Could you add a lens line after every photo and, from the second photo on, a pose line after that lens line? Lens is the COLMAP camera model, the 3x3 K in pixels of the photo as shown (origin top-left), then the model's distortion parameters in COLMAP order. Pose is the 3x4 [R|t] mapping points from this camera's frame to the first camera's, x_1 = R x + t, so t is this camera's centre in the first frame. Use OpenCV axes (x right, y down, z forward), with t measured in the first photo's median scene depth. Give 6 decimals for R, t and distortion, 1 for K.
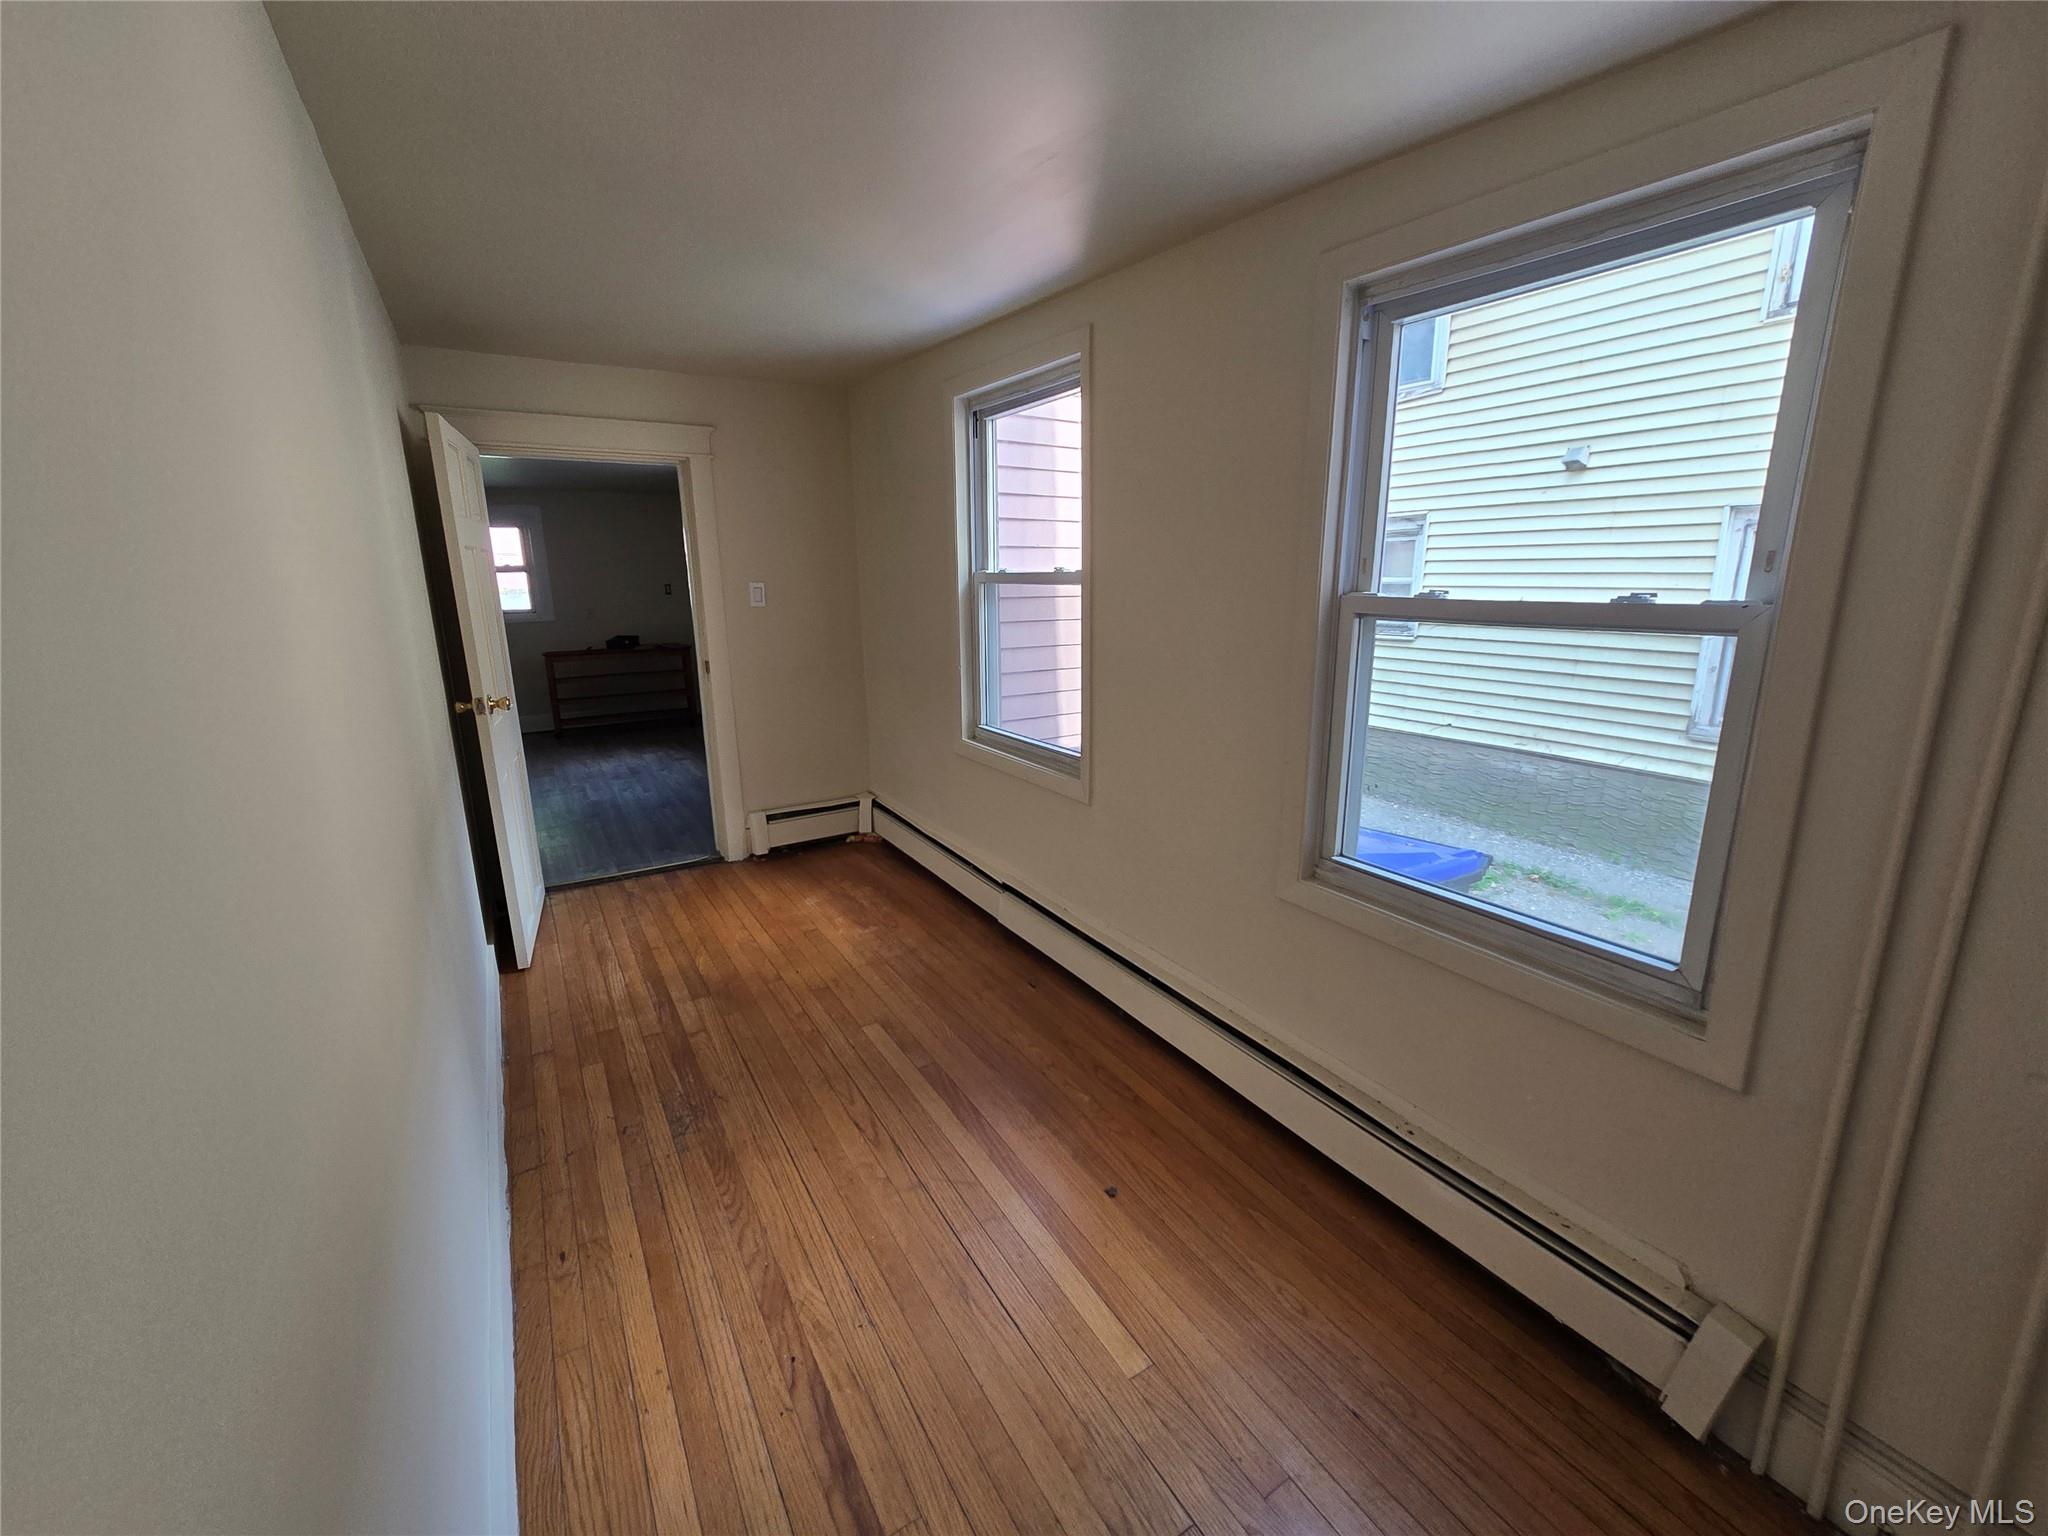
lens RADIAL K [[825.4, 0, 1036.0], [0, 825.4, 760.7], [0, 0, 1]] dist [-0.001439, -0.000426]
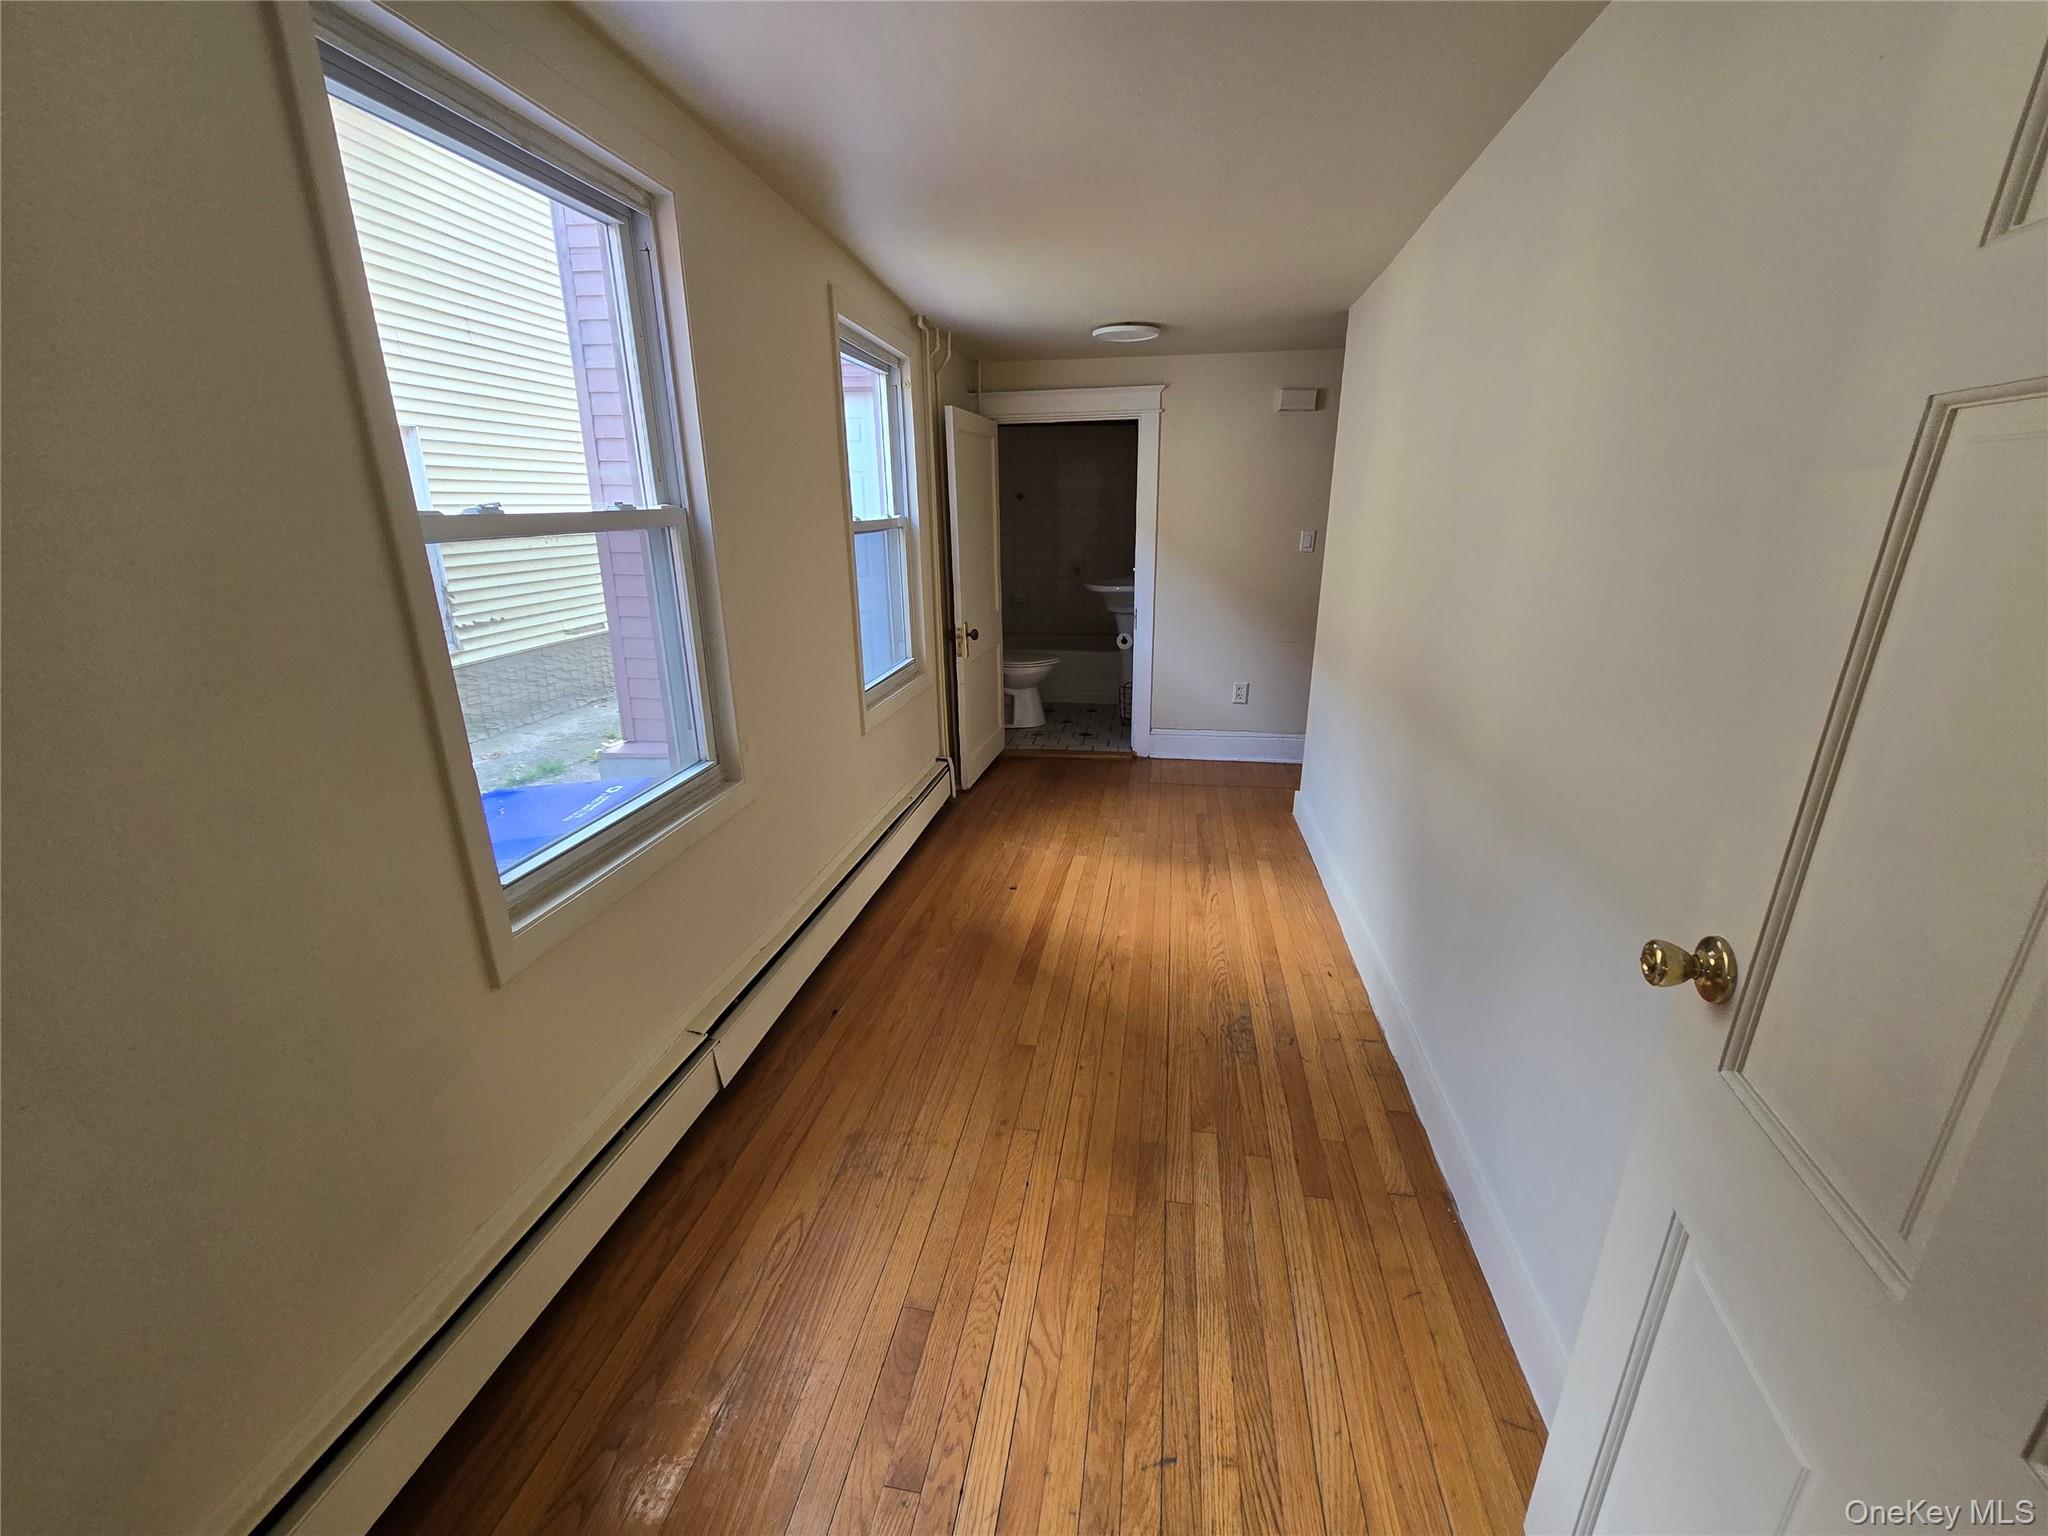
lens RADIAL K [[825.4, 0, 1036.0], [0, 825.4, 760.7], [0, 0, 1]] dist [-0.001439, -0.000426]
pose [[-0.746470, -0.198246, 0.635201, -0.779959], [0.153800, 0.877338, 0.454559, -0.367487], [-0.647401, 0.437009, -0.624417, 1.566389]]
